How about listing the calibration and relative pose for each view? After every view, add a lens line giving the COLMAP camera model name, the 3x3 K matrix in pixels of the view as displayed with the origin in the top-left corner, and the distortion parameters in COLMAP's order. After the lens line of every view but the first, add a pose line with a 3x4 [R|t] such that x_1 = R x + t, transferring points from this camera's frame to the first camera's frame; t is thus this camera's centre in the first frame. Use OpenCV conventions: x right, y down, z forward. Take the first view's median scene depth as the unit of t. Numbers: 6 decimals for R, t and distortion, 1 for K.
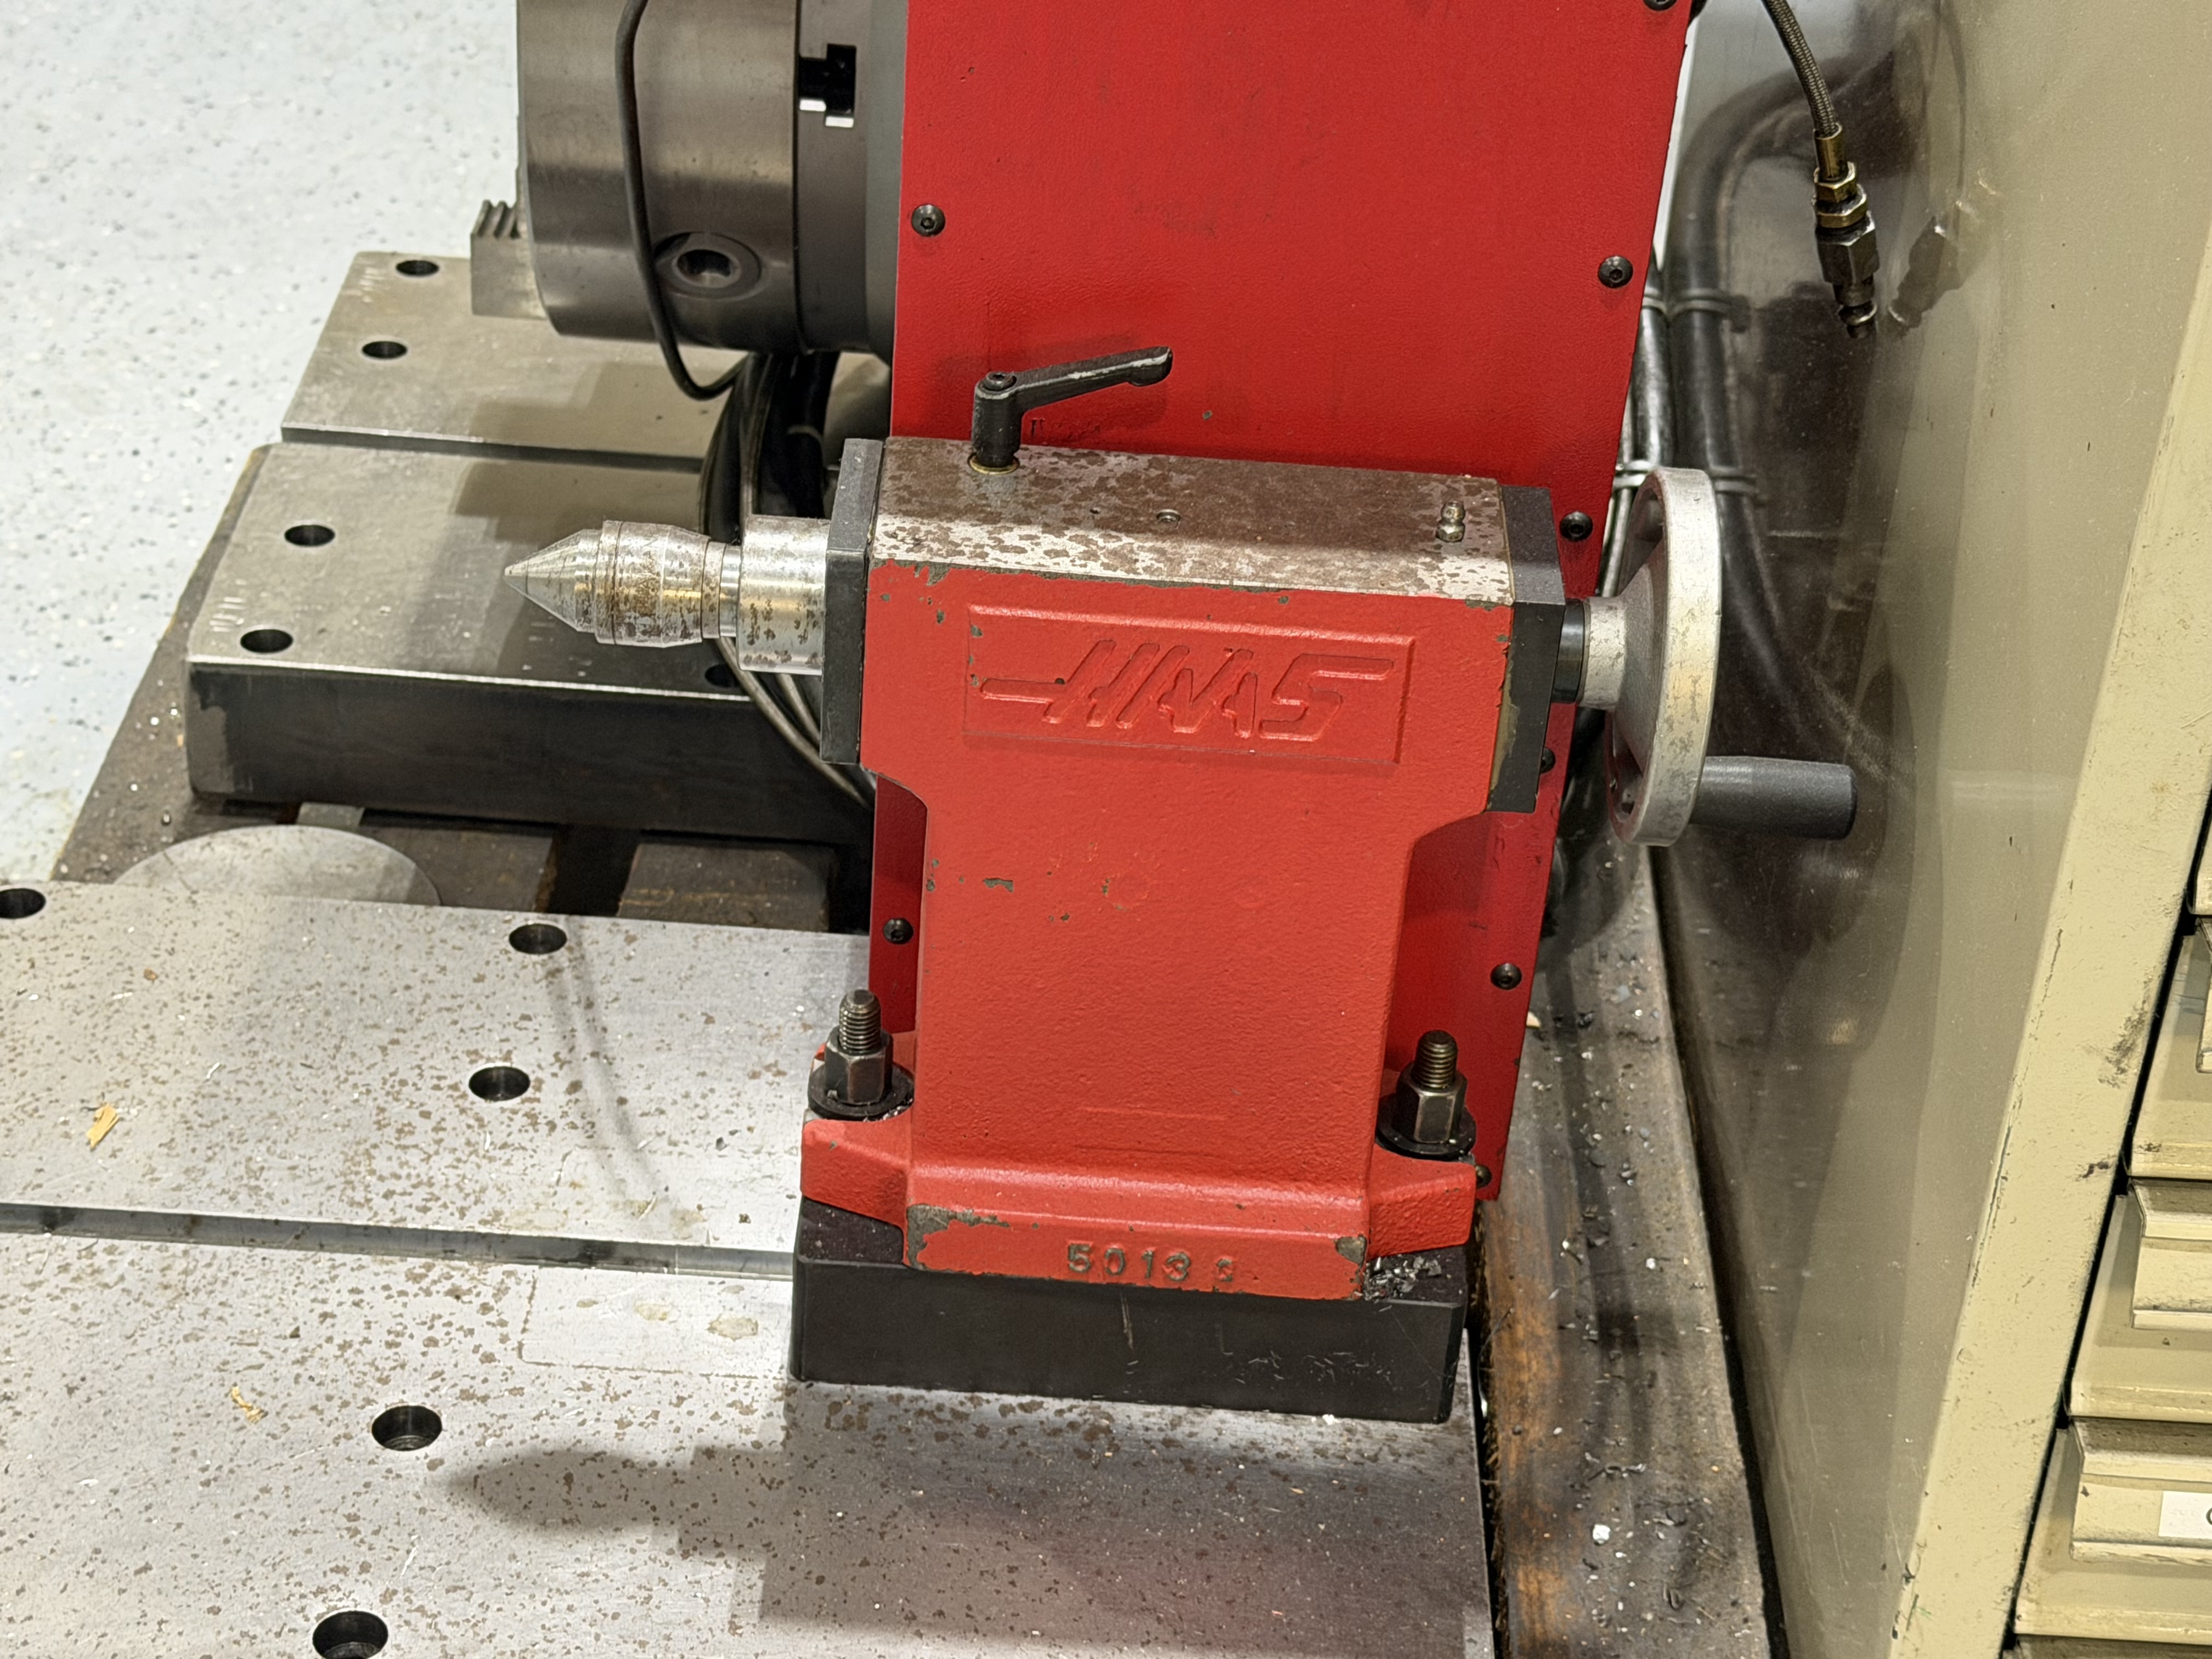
lens RADIAL K [[3854.7, 0, 1106.0], [0, 3854.7, 829.5], [0, 0, 1]] dist [0.133411, -0.133955]
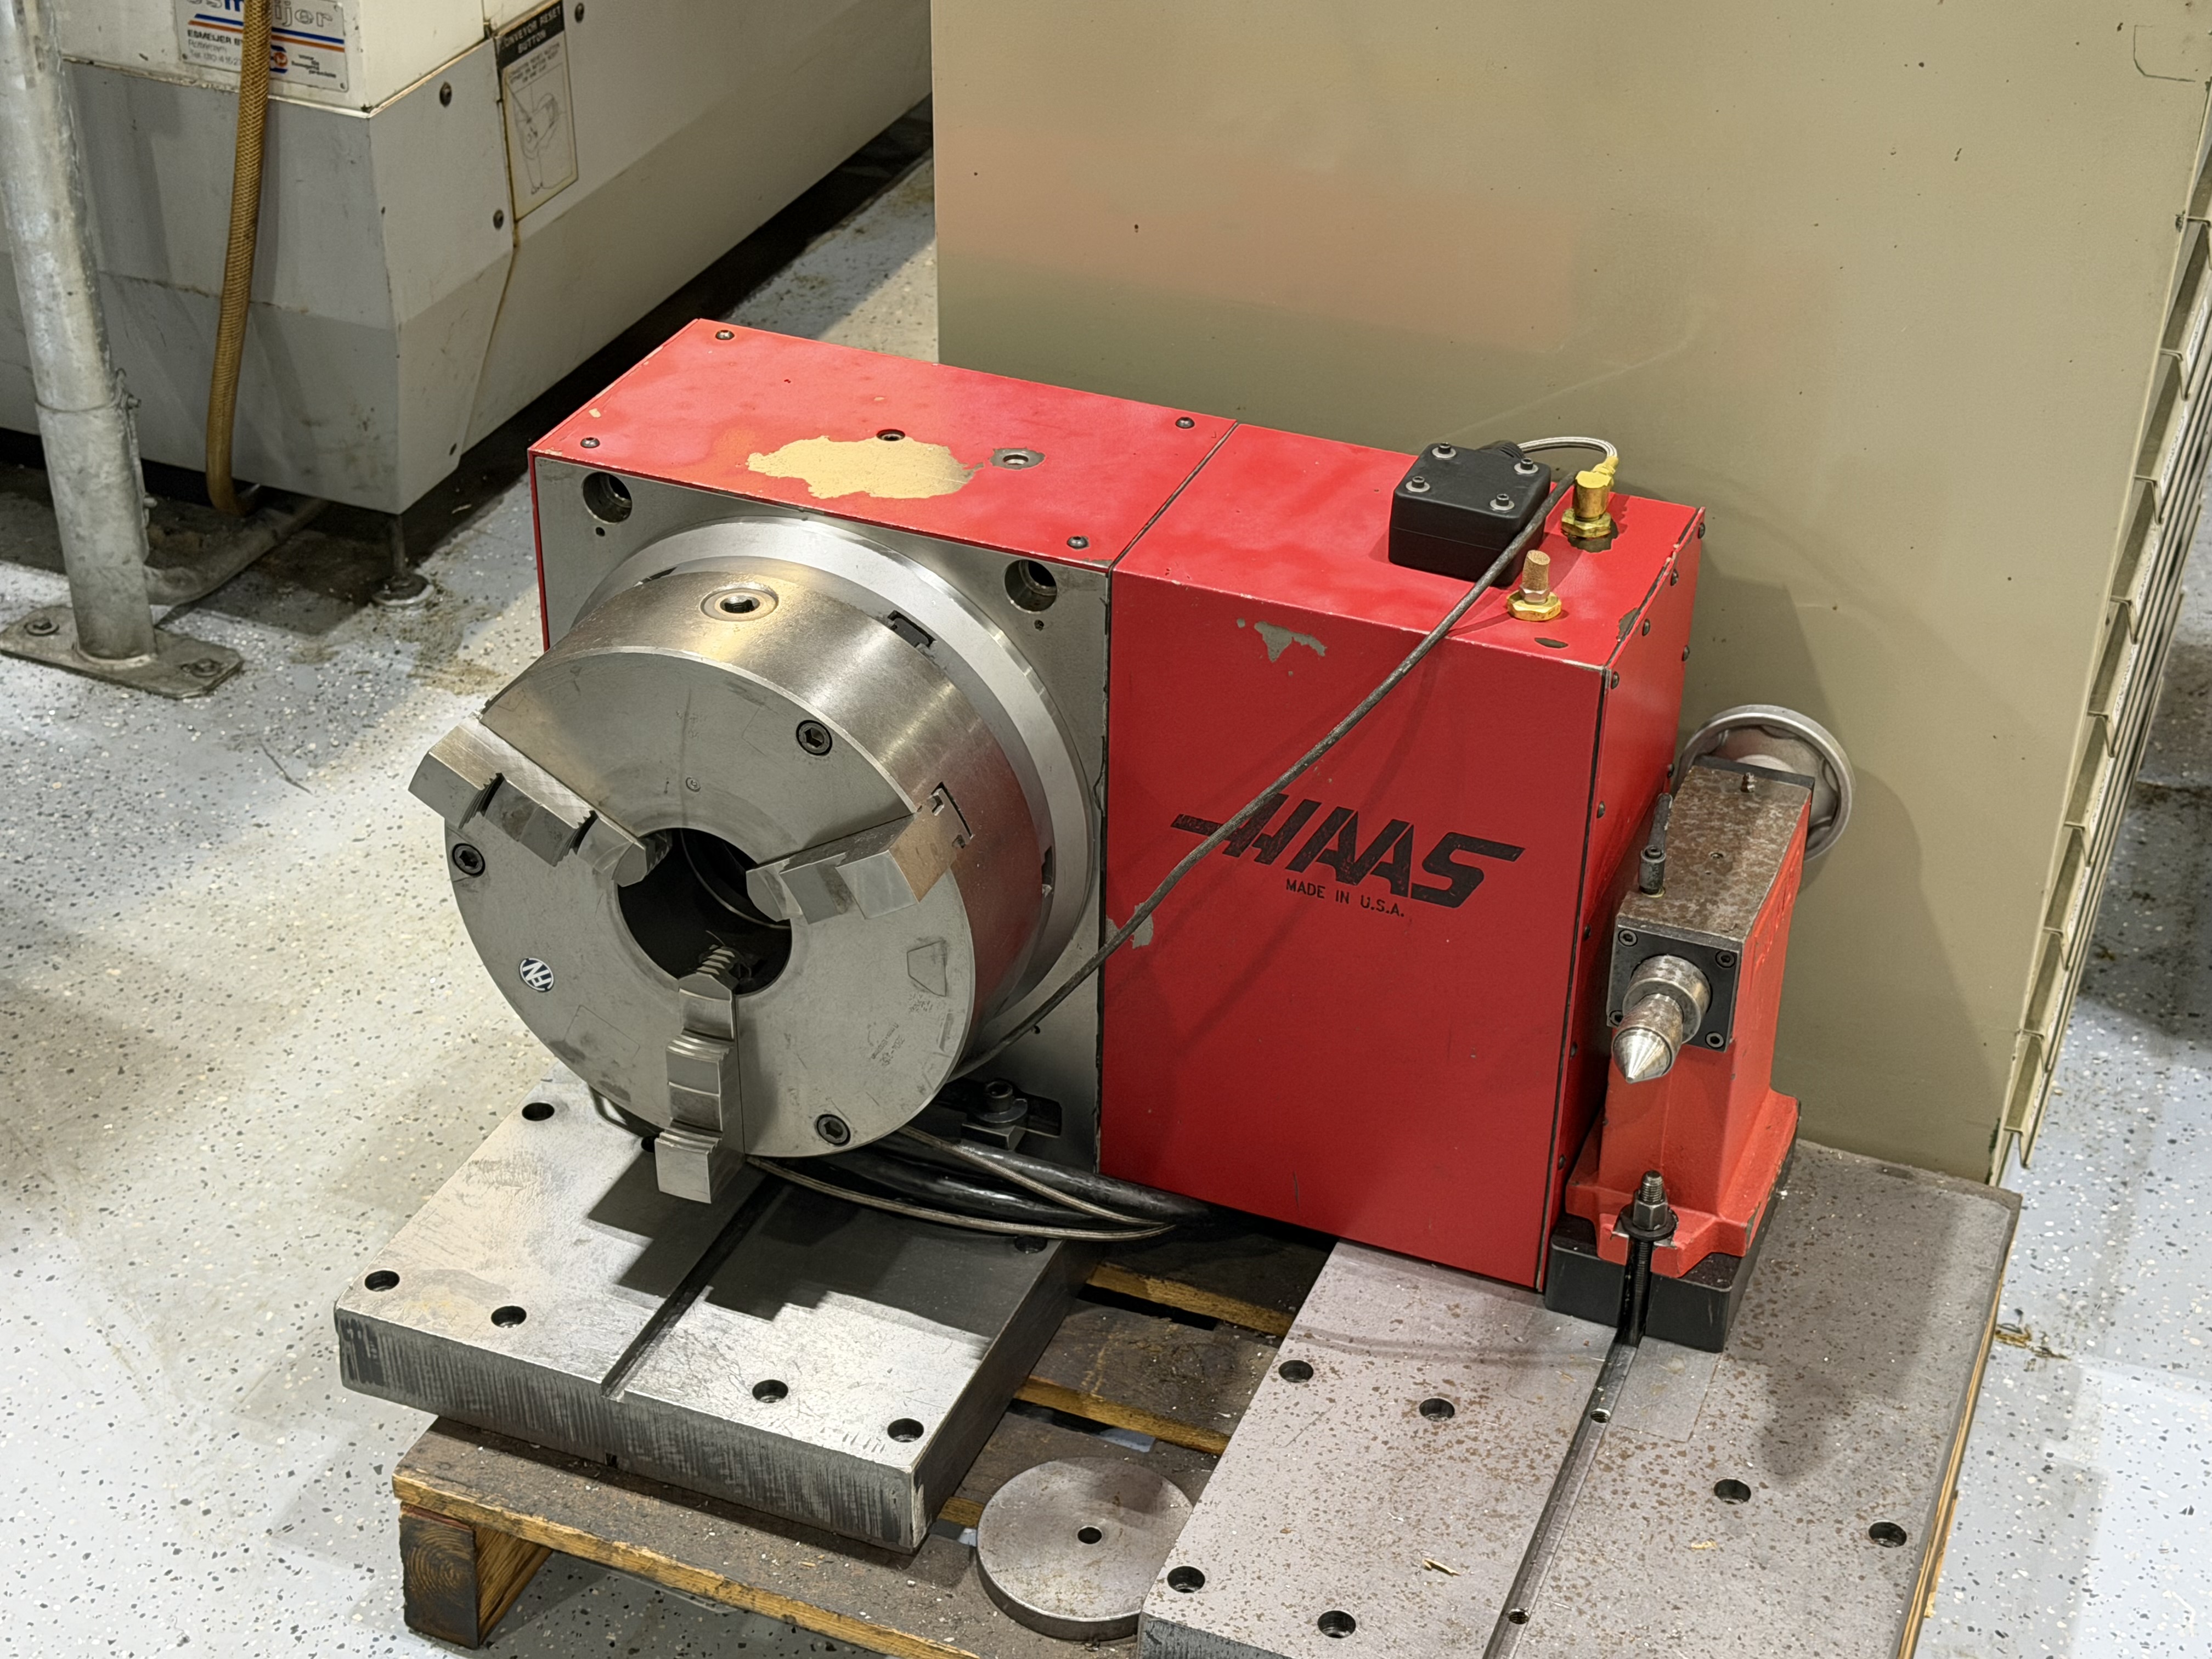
lens RADIAL K [[3405.8, 0, 1106.0], [0, 3405.8, 829.5], [0, 0, 1]] dist [0.148758, -0.072203]
pose [[0.336892, -0.543848, 0.768592, -1.385353], [0.519796, 0.788067, 0.329790, -0.801646], [-0.785058, 0.288407, 0.548184, 0.235999]]
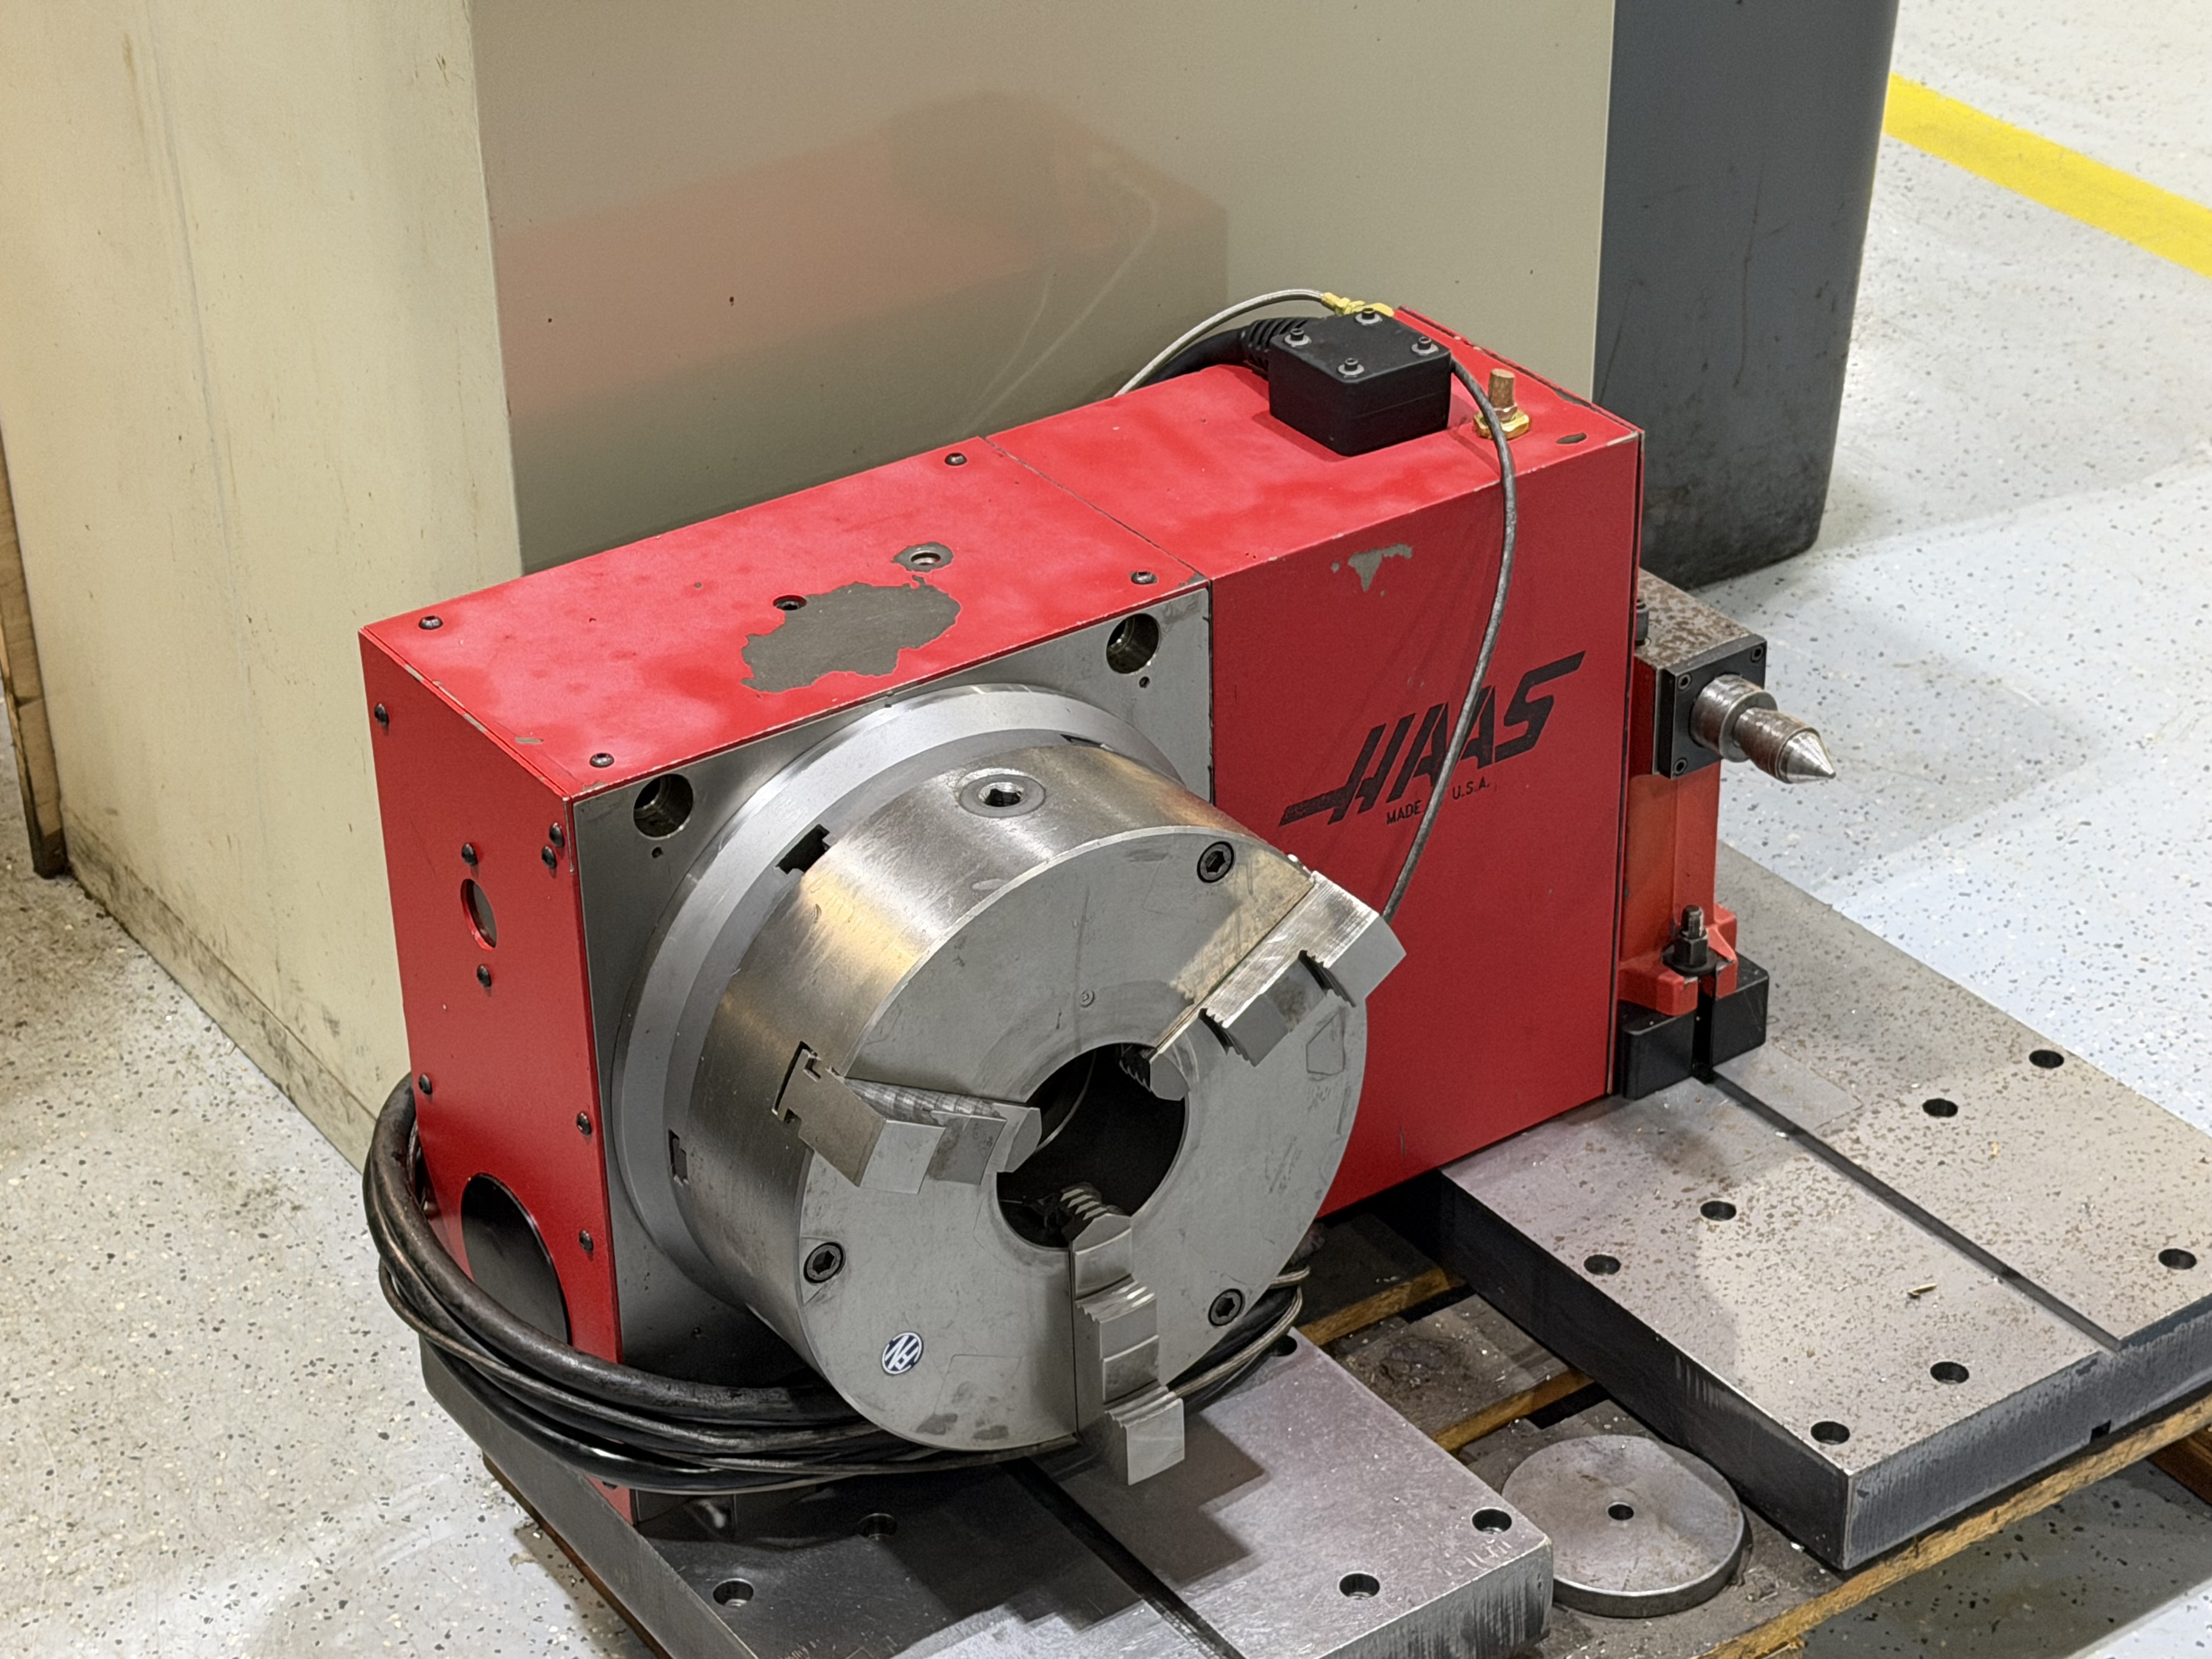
lens RADIAL K [[4375.2, 0, 1106.0], [0, 4375.2, 829.5], [0, 0, 1]] dist [0.140578, -0.045702]
pose [[-0.602207, -0.447061, 0.661425, -1.332027], [0.425030, 0.521785, 0.739655, -1.736758], [-0.675793, 0.726551, -0.124208, 1.457402]]
